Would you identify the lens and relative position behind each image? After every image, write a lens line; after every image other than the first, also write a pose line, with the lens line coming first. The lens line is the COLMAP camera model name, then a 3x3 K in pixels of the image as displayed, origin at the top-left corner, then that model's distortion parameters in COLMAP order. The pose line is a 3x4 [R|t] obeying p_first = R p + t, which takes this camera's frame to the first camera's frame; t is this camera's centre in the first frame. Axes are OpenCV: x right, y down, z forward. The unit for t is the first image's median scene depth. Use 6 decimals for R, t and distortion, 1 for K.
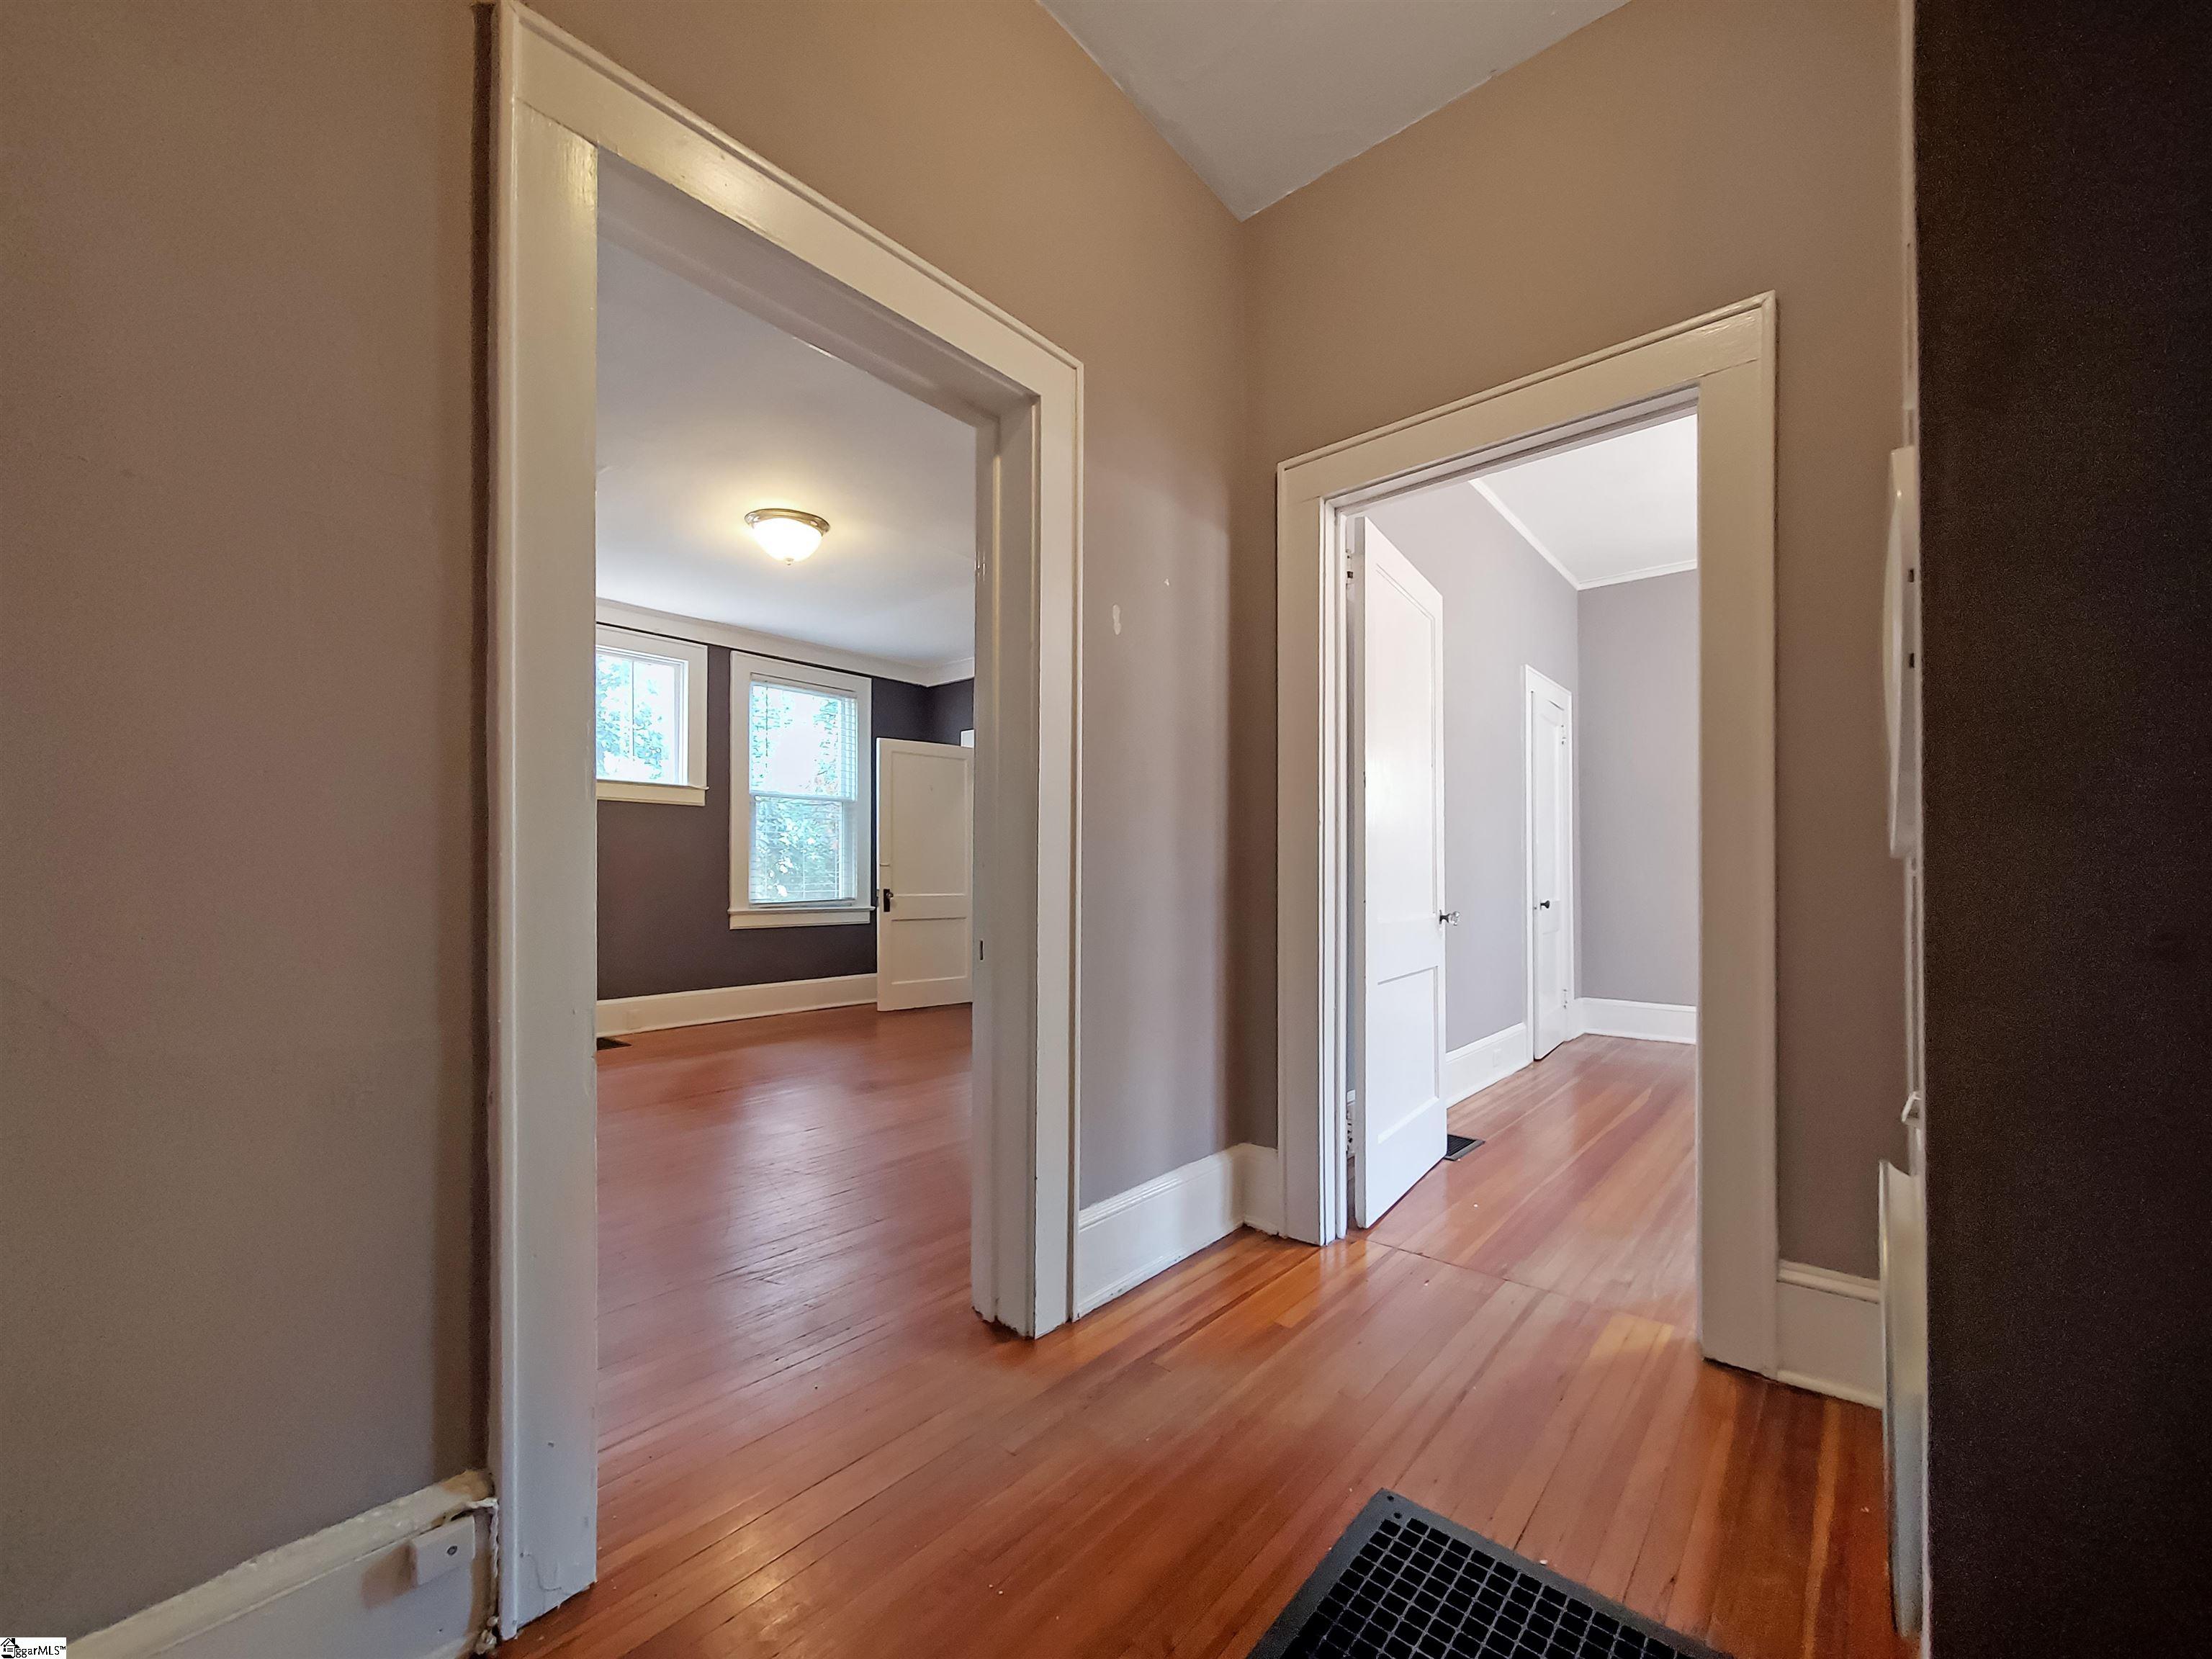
lens RADIAL K [[891.8, 0, 1118.9], [0, 891.8, 875.4], [0, 0, 1]] dist [0.001714, 0.000110]
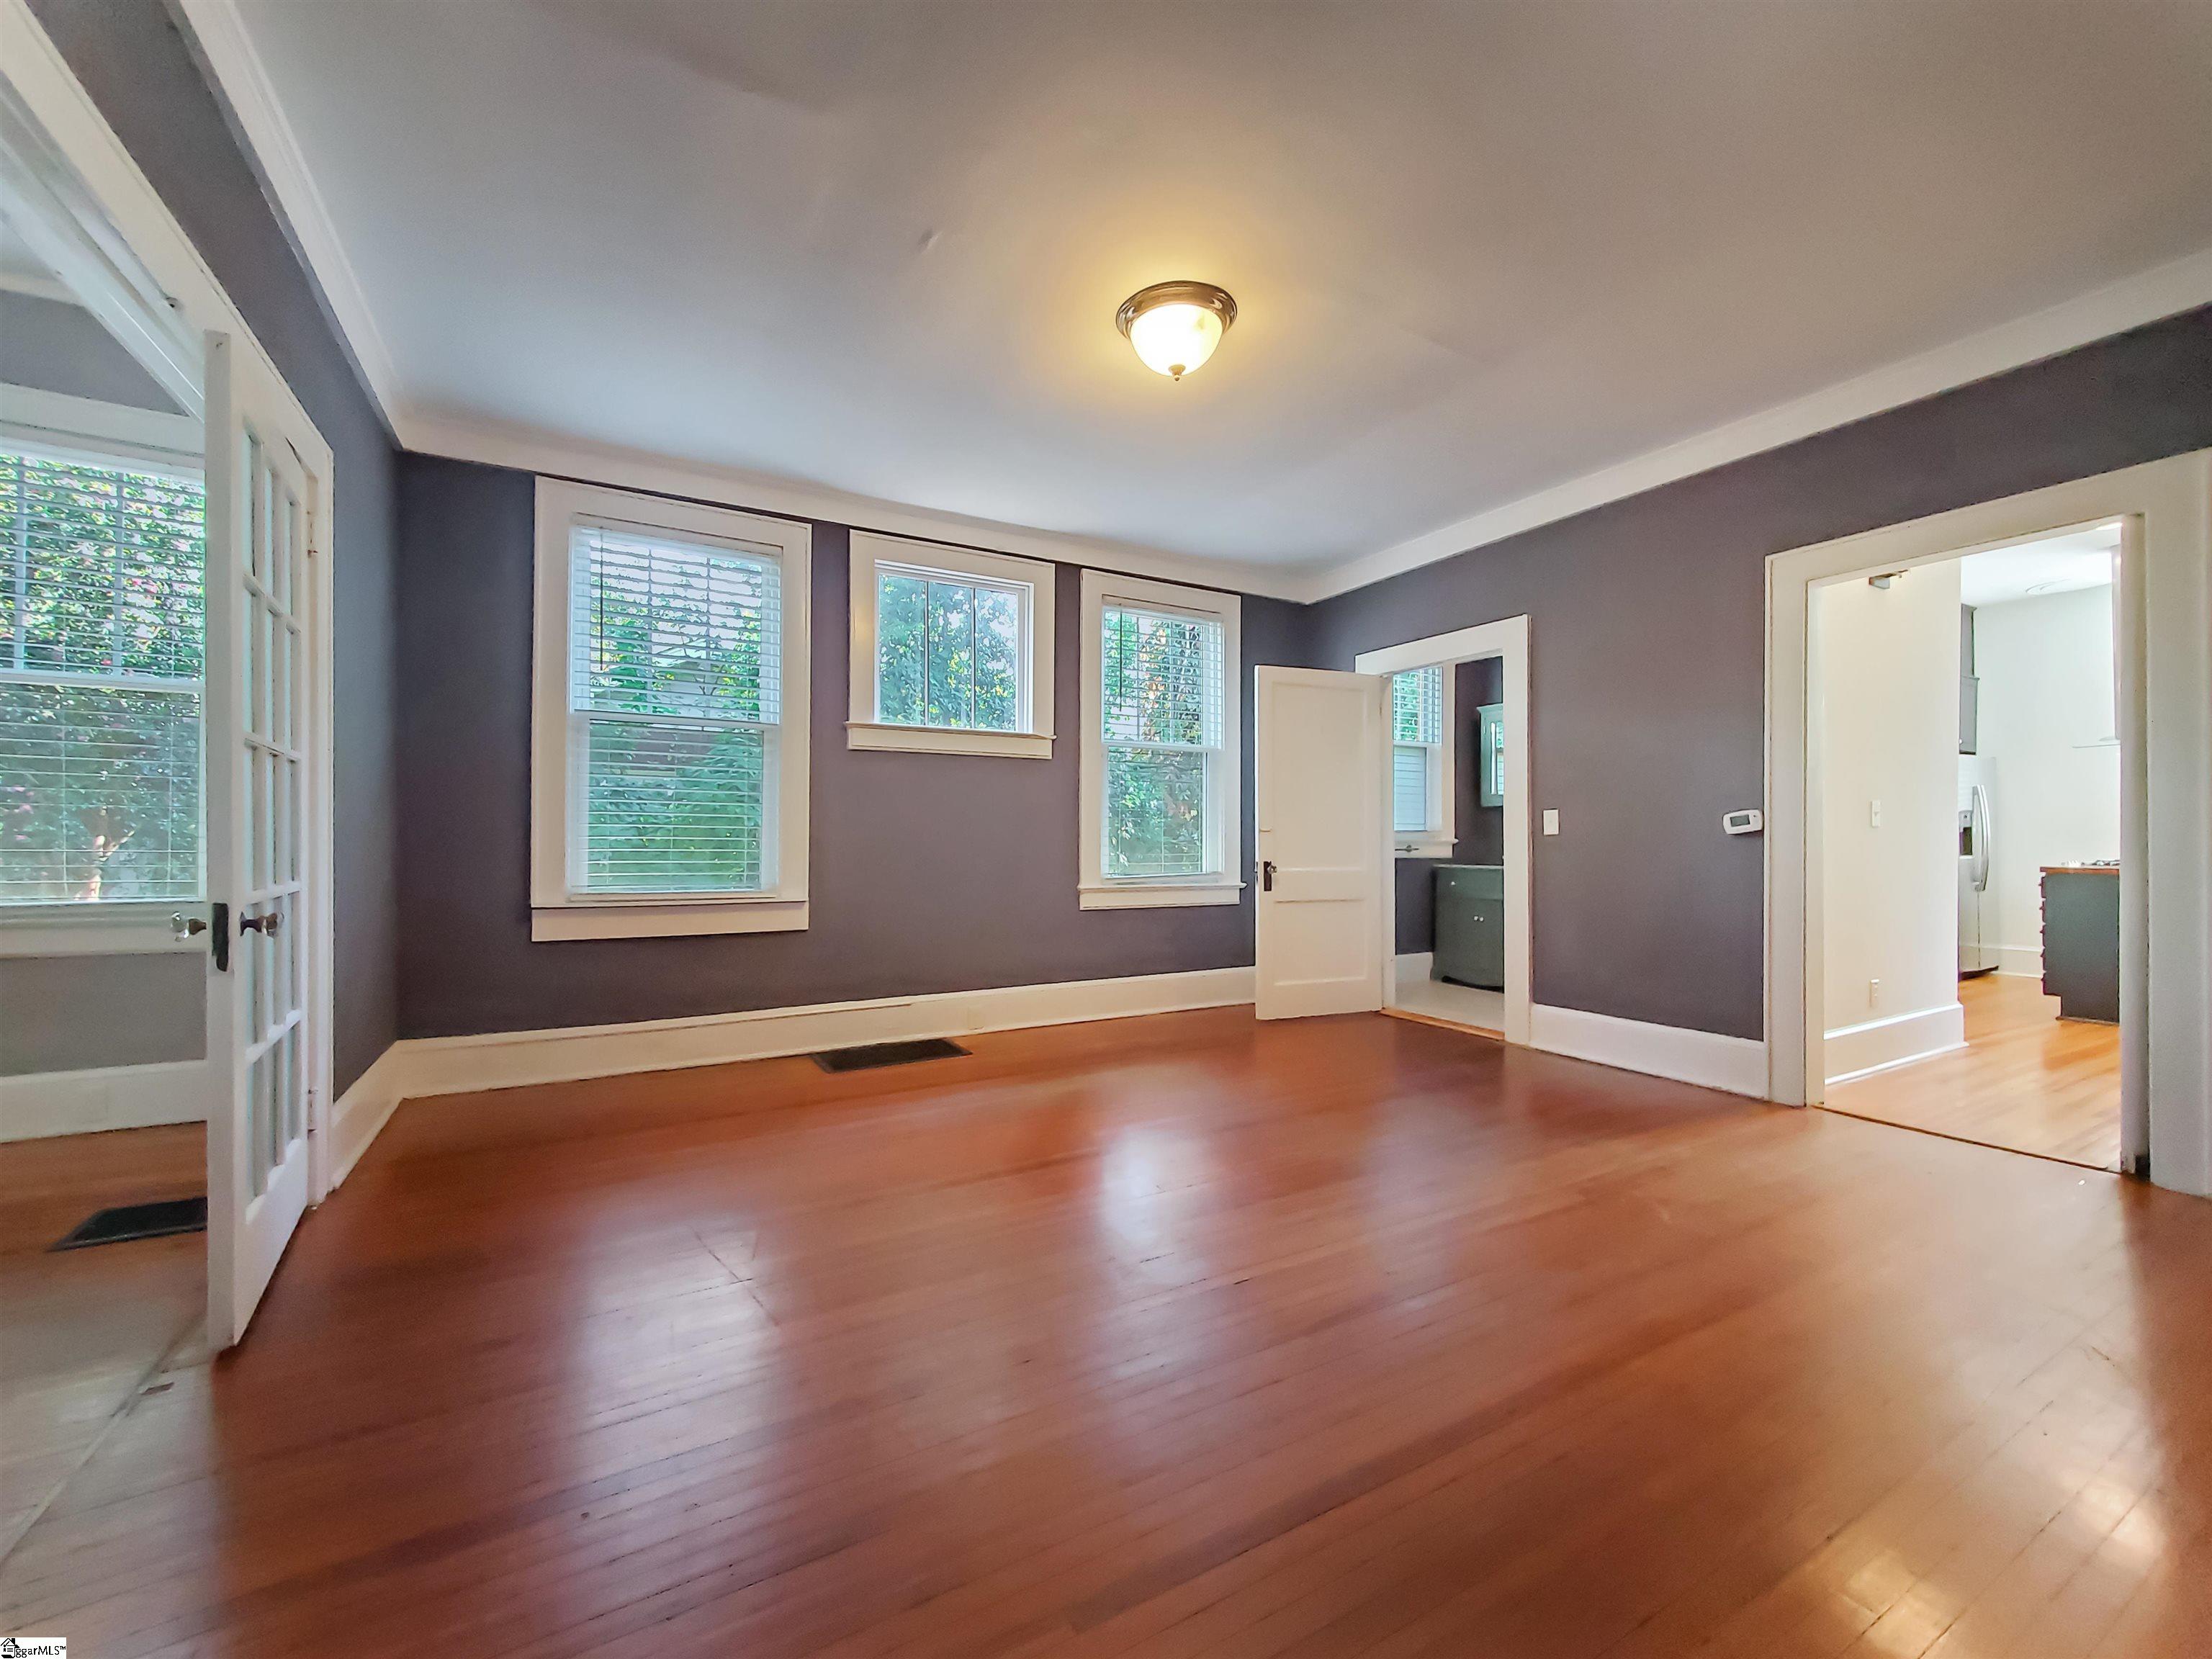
lens RADIAL K [[886.6, 0, 1108.1], [0, 886.6, 844.5], [0, 0, 1]] dist [0.001113, 0.000000]
pose [[0.937789, 0.001322, -0.347203, -0.124081], [0.000283, 0.999990, 0.004571, -0.002869], [0.347206, -0.004385, 0.937779, 0.237220]]
